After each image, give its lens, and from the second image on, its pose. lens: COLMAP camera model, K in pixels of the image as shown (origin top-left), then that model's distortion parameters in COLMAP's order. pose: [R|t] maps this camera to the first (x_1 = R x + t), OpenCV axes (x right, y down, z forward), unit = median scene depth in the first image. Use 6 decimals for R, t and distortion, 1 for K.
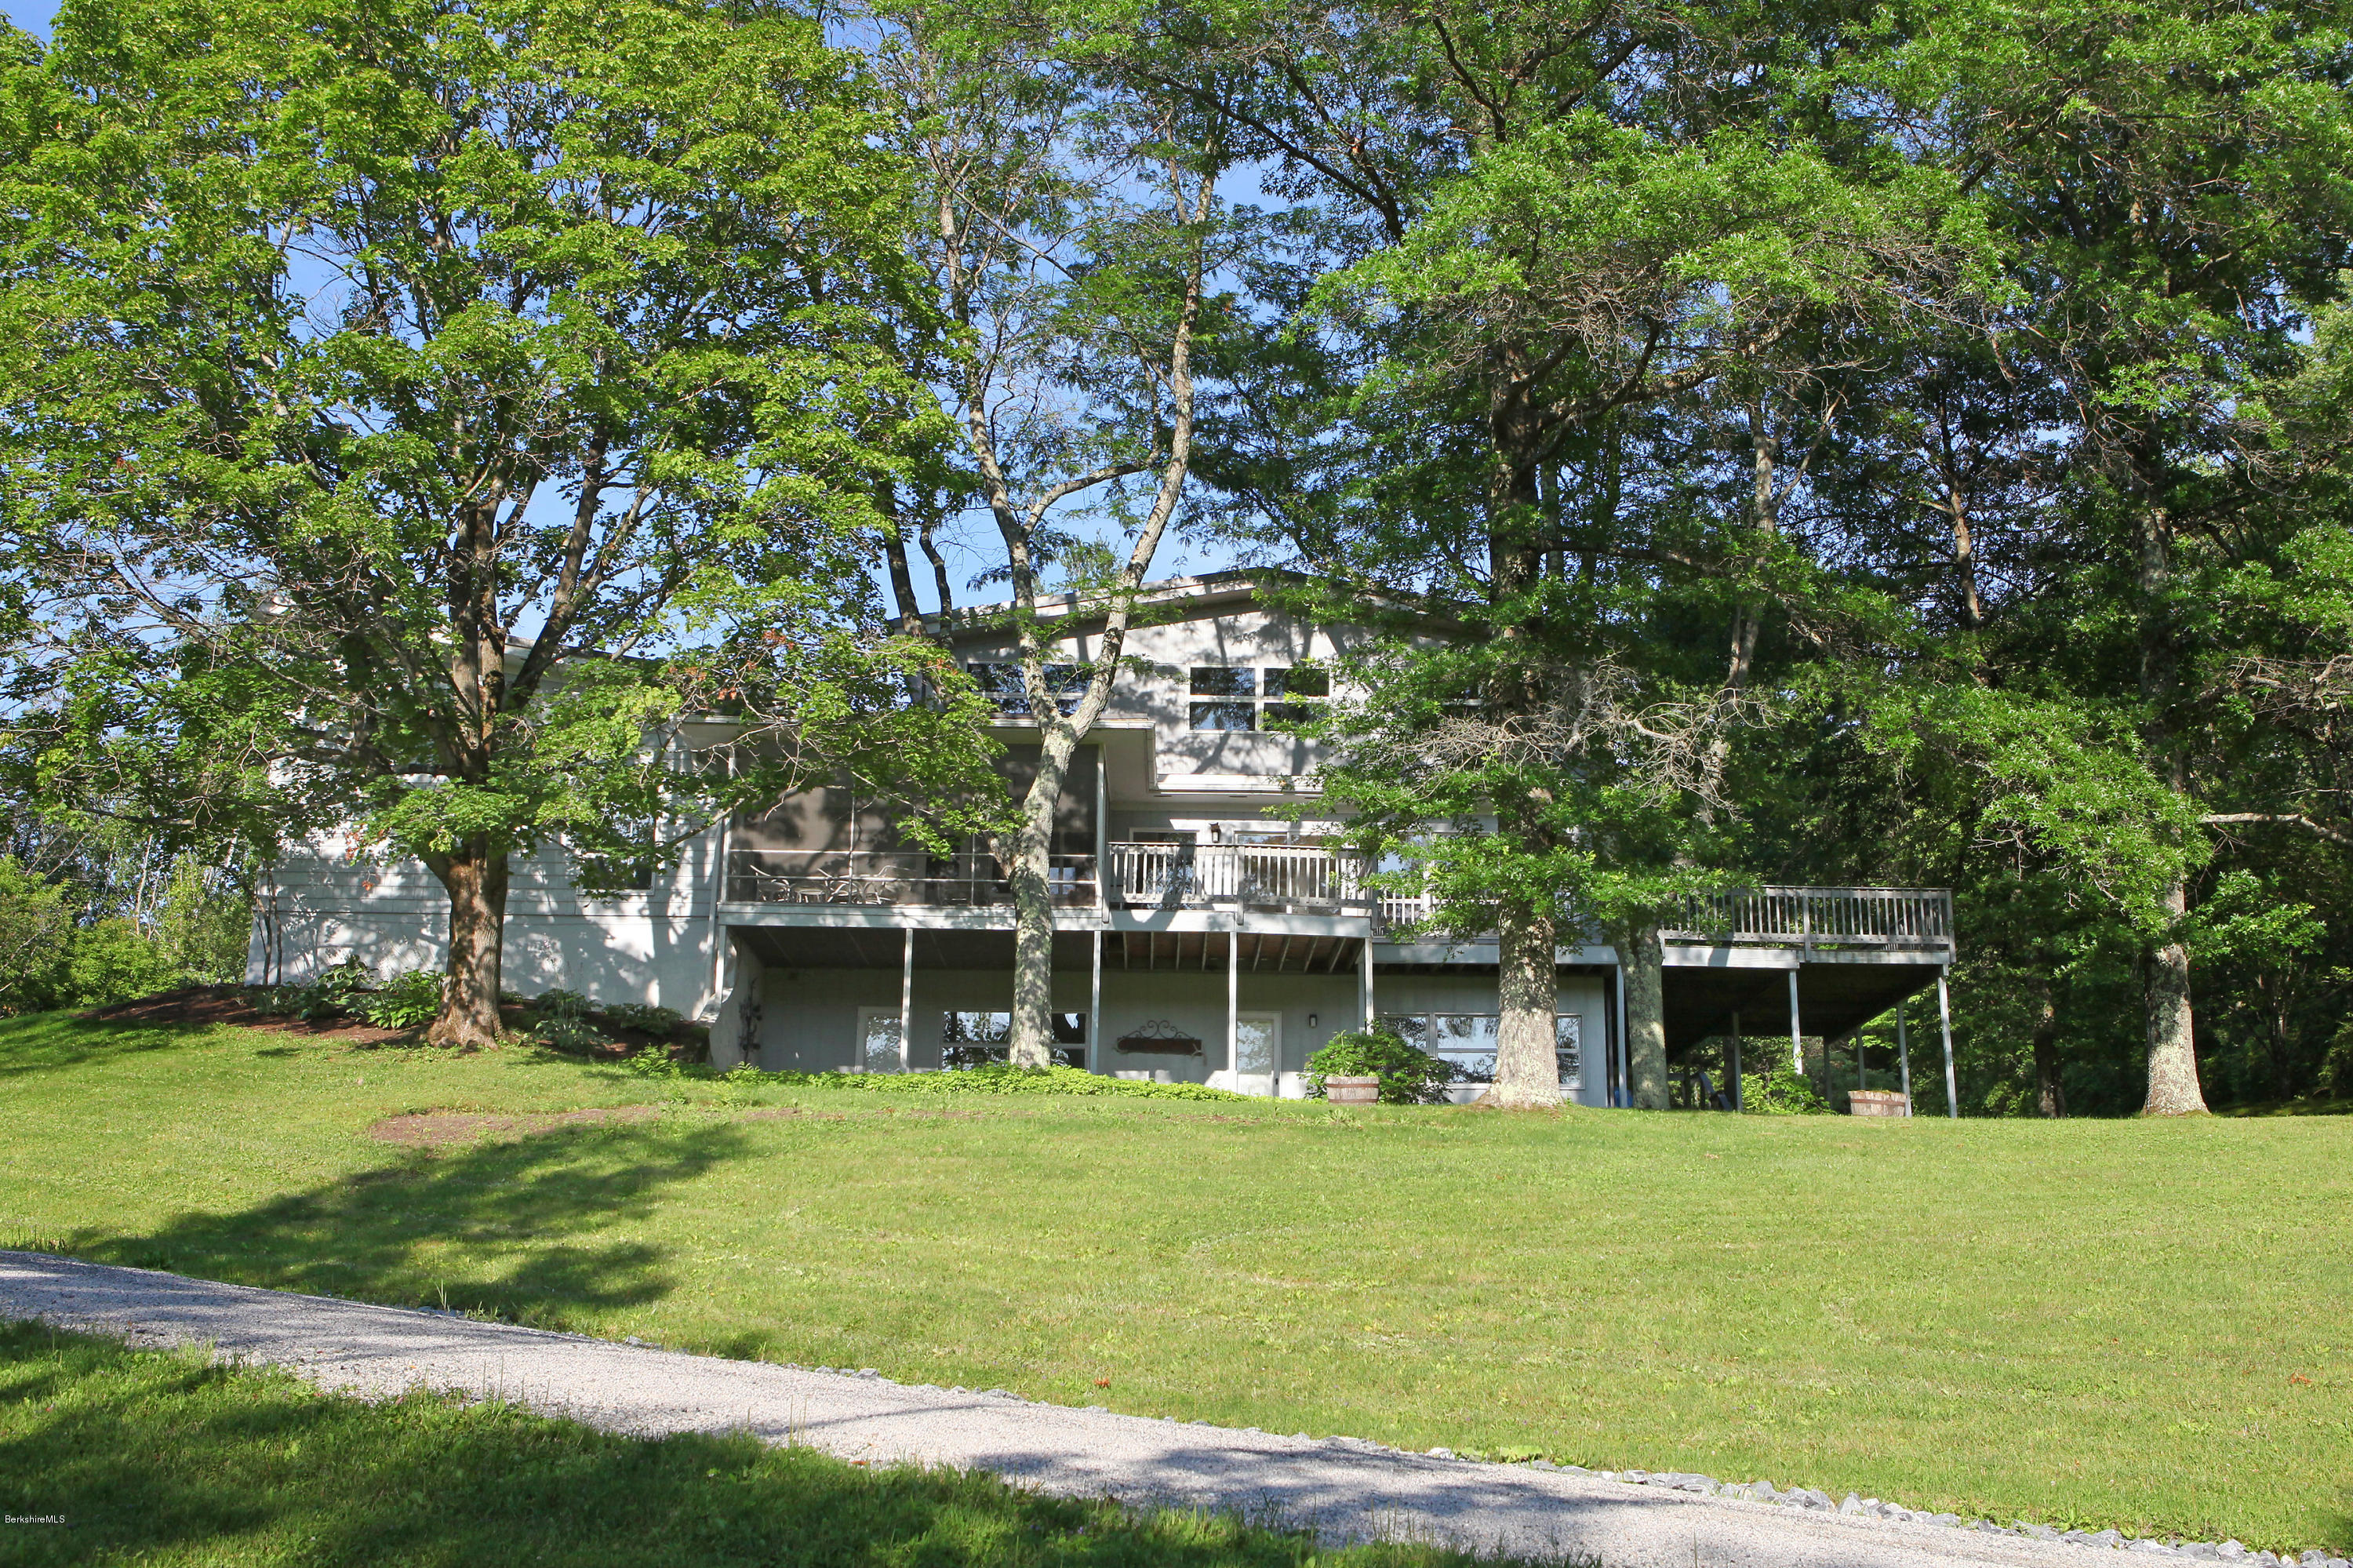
lens RADIAL K [[2005.2, 0, 1189.8], [0, 2005.2, 763.8], [0, 0, 1]] dist [-0.025299, -0.006390]
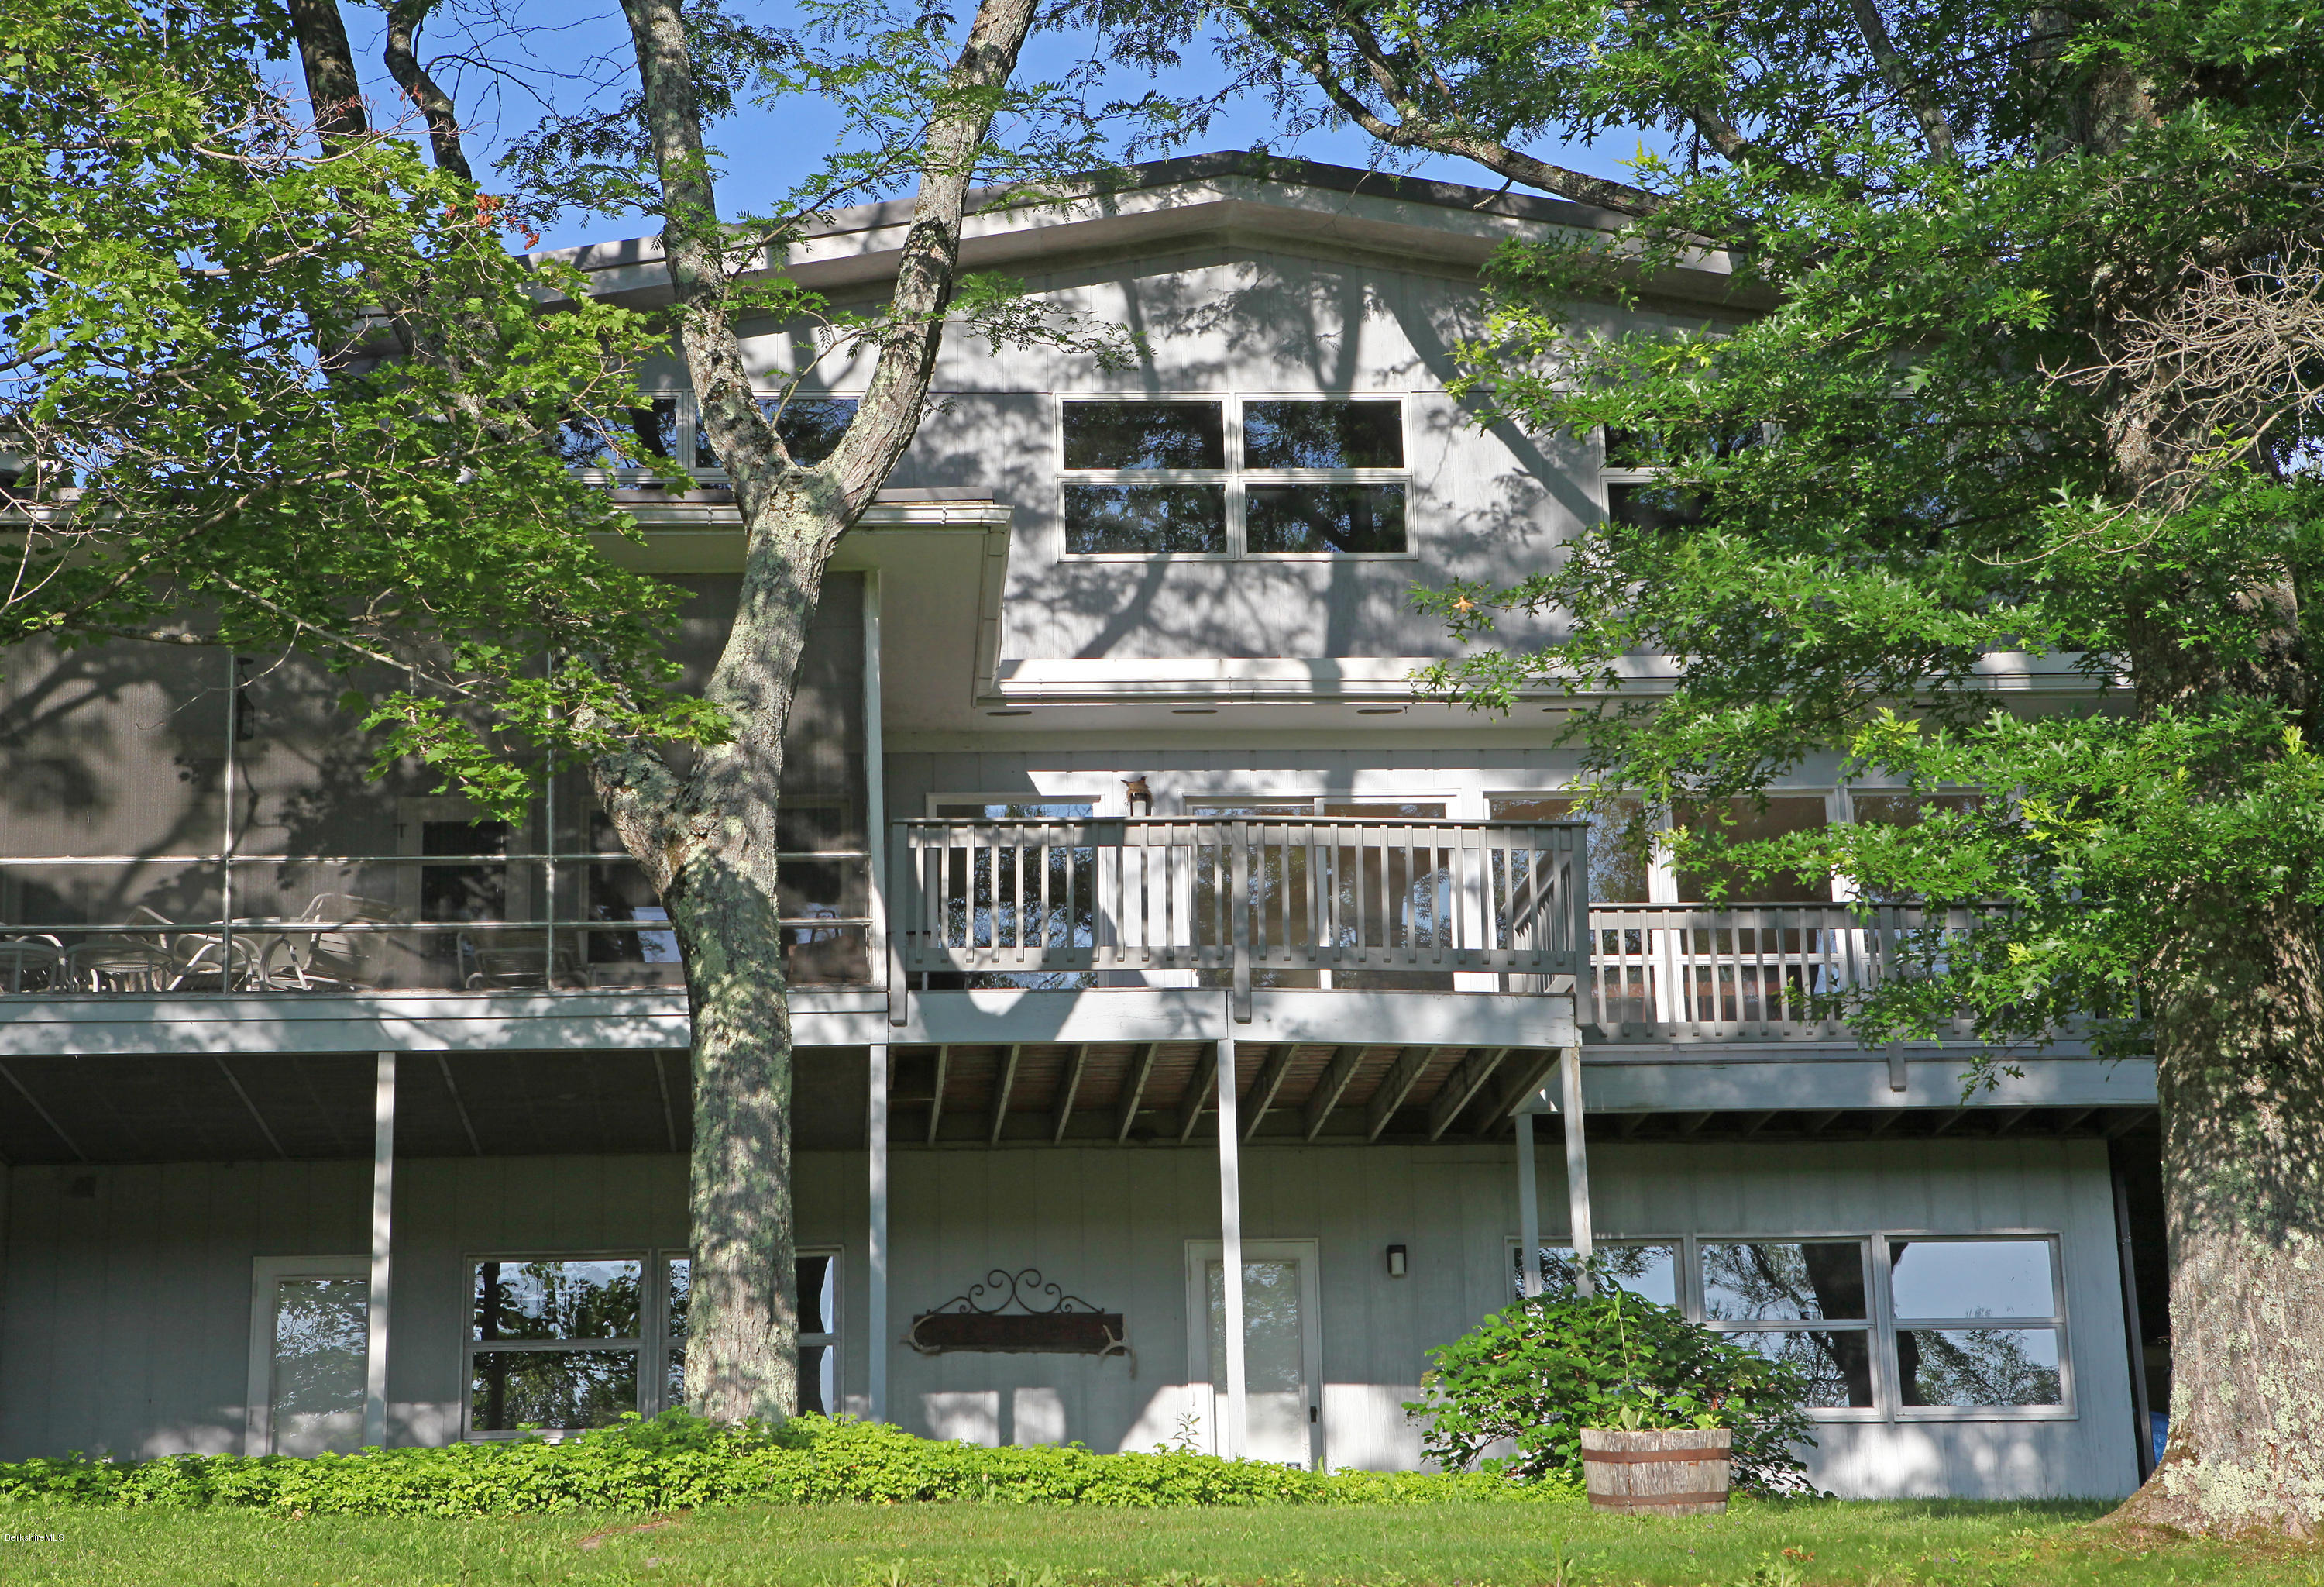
lens RADIAL K [[3807.9, 0, 1104.1], [0, 3807.9, 842.1], [0, 0, 1]] dist [0.113124, 0.000000]
pose [[0.998382, -0.018051, 0.053924, -0.038163], [0.016625, 0.999503, 0.026769, 0.023222], [-0.054381, -0.025830, 0.998186, 0.237398]]
